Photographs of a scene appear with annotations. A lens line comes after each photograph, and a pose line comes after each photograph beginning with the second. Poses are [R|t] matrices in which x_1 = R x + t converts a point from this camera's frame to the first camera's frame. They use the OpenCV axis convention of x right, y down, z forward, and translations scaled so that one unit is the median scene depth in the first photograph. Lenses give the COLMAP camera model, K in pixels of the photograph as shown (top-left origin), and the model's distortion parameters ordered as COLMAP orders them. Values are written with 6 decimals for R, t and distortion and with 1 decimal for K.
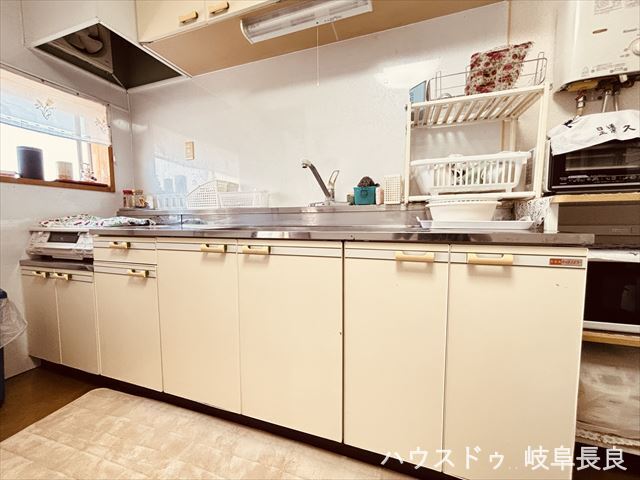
lens RADIAL K [[256.7, 0, 317.7], [0, 256.7, 240.3], [0, 0, 1]] dist [-0.000908, -0.000103]
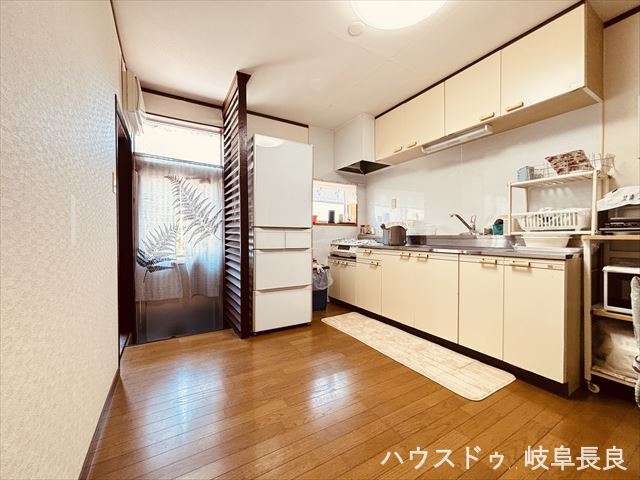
lens RADIAL K [[256.7, 0, 317.0], [0, 256.7, 239.2], [0, 0, 1]] dist [-0.000908, -0.000103]
pose [[0.758724, 0.014976, -0.651240, 0.415750], [-0.056666, 0.997463, -0.043080, 0.029004], [0.648943, 0.069589, 0.757648, -1.060880]]
